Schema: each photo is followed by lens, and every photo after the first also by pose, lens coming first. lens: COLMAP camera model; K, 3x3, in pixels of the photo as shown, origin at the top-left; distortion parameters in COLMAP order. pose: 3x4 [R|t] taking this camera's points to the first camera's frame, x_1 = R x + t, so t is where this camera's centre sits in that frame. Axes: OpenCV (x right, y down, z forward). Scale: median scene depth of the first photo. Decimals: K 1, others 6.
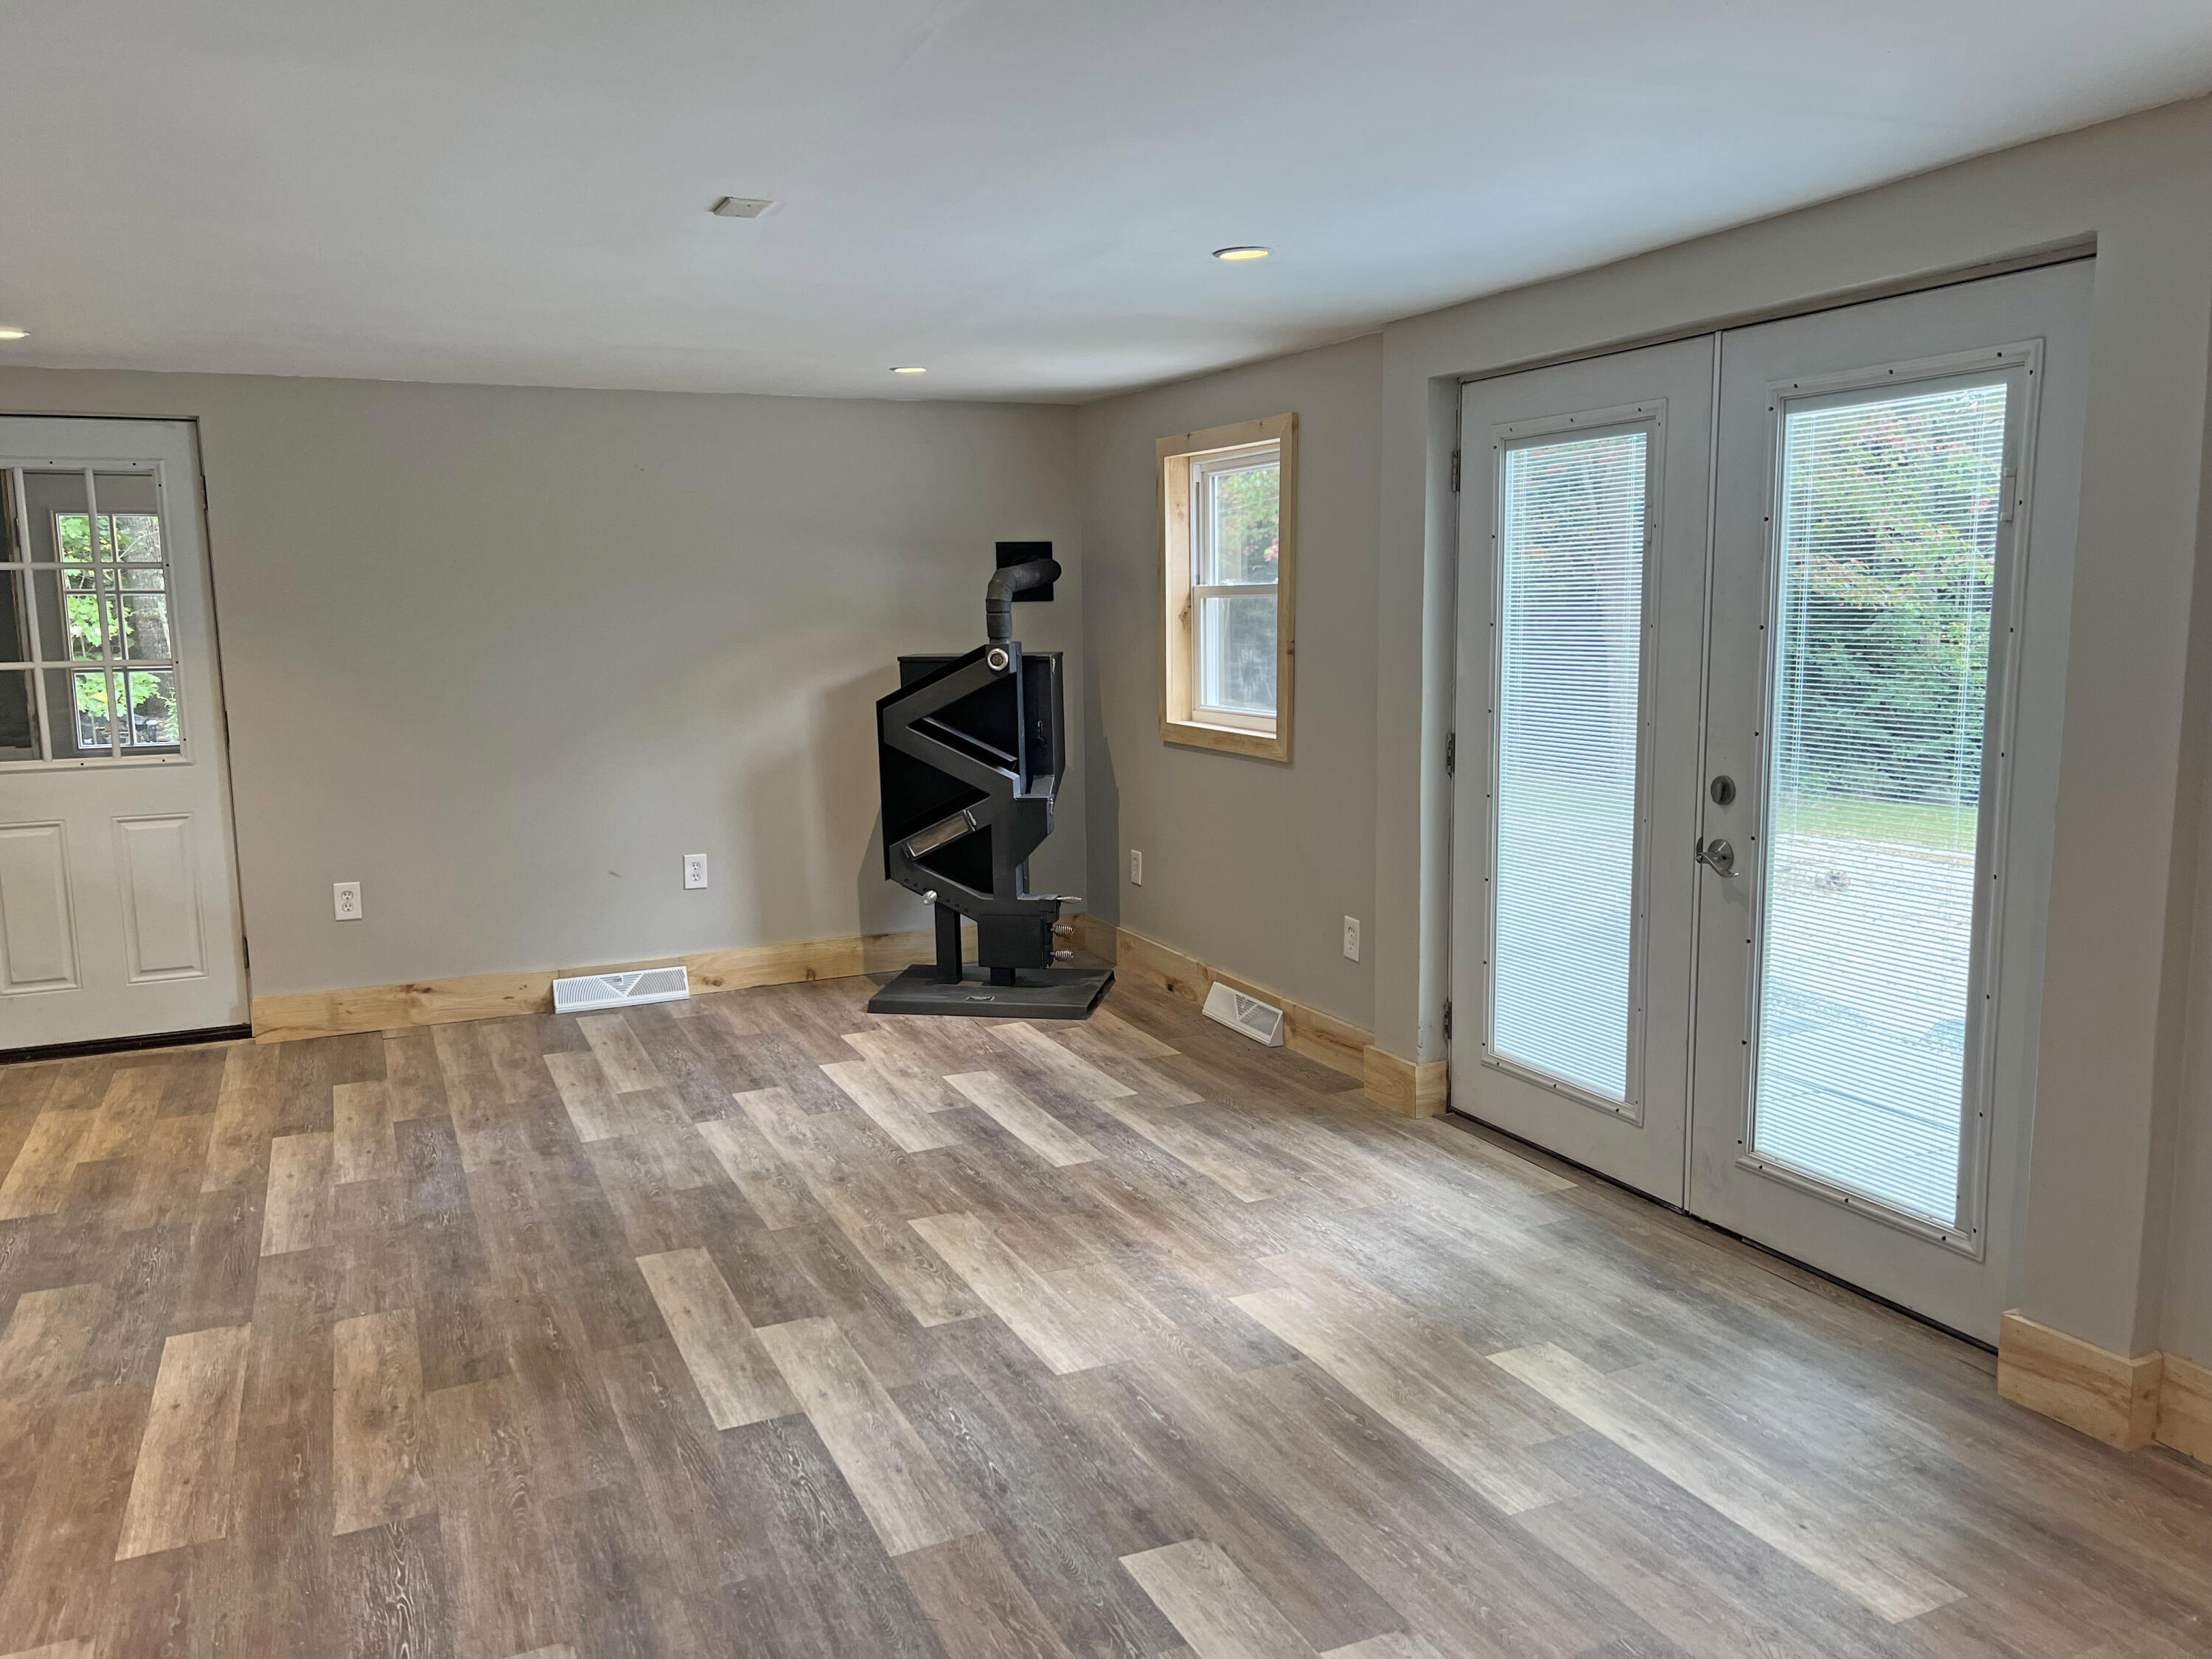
lens RADIAL K [[1653.4, 0, 1113.3], [0, 1653.4, 812.0], [0, 0, 1]] dist [0.007999, -0.007496]
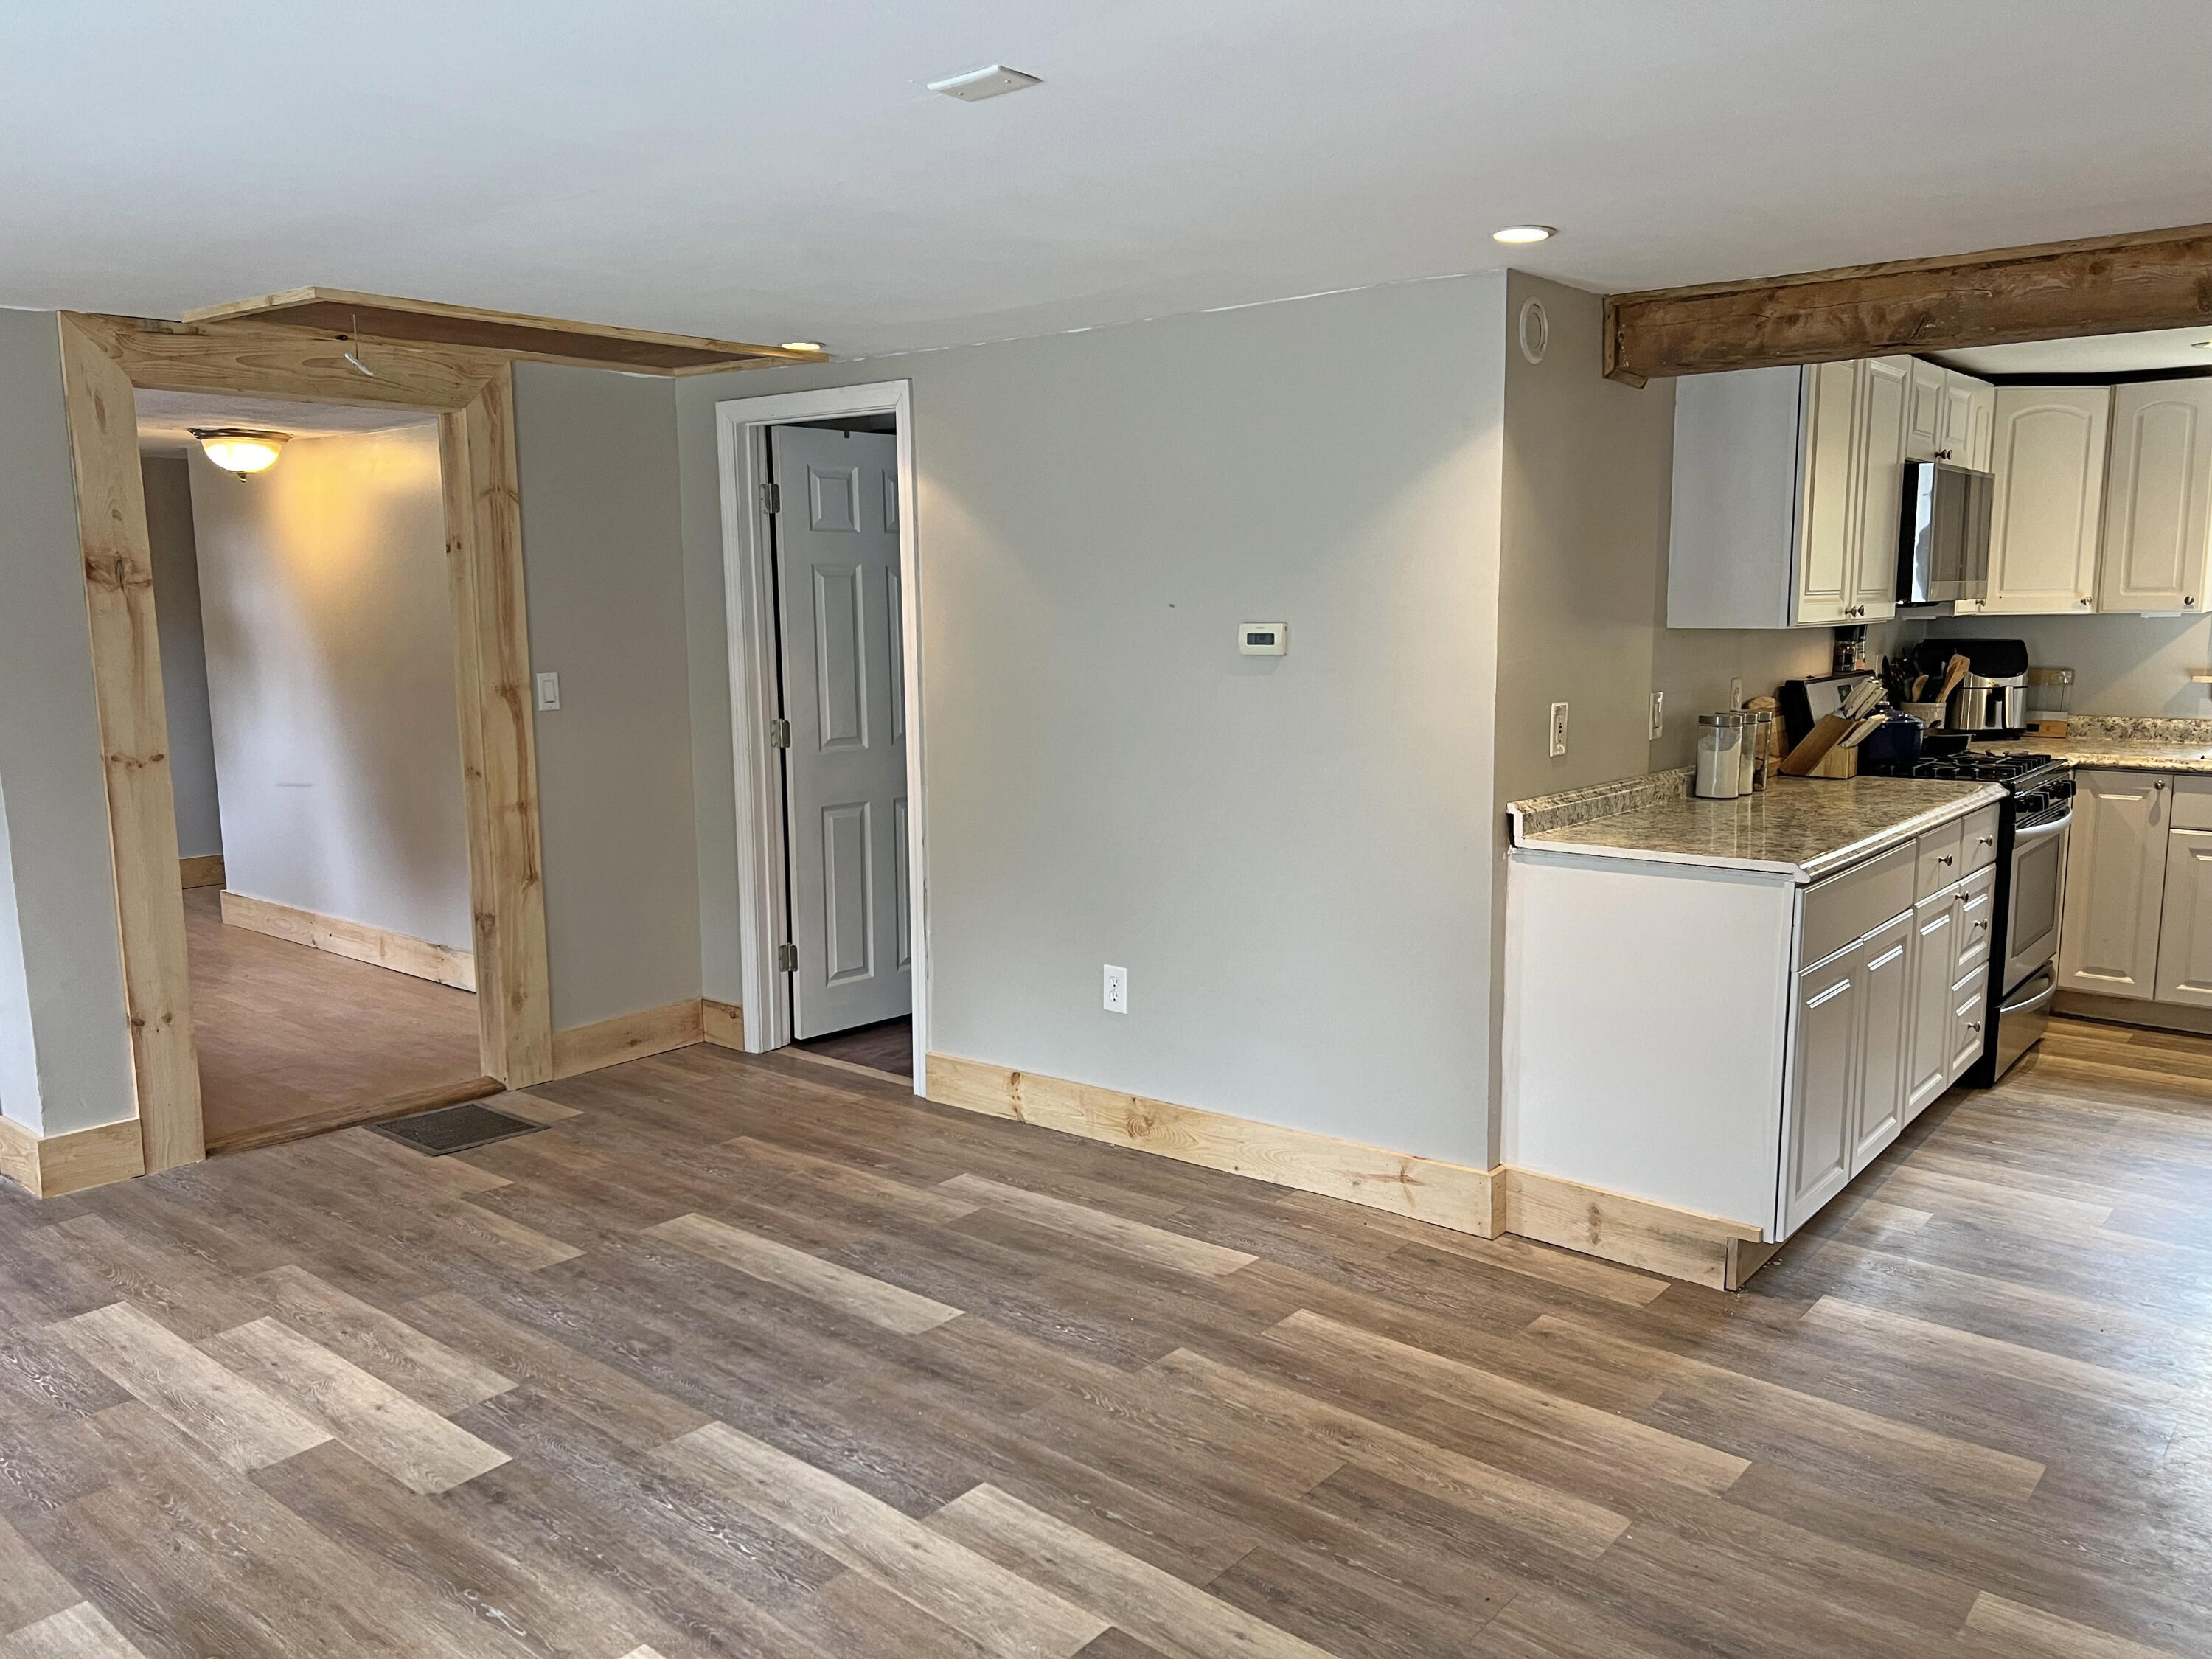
lens RADIAL K [[1653.4, 0, 1110.4], [0, 1653.4, 827.3], [0, 0, 1]] dist [0.007999, -0.007496]
pose [[-0.901294, 0.081336, -0.425504, 0.074043], [-0.038493, 0.963295, 0.265671, -0.257141], [0.431495, 0.255826, -0.865081, 1.851949]]
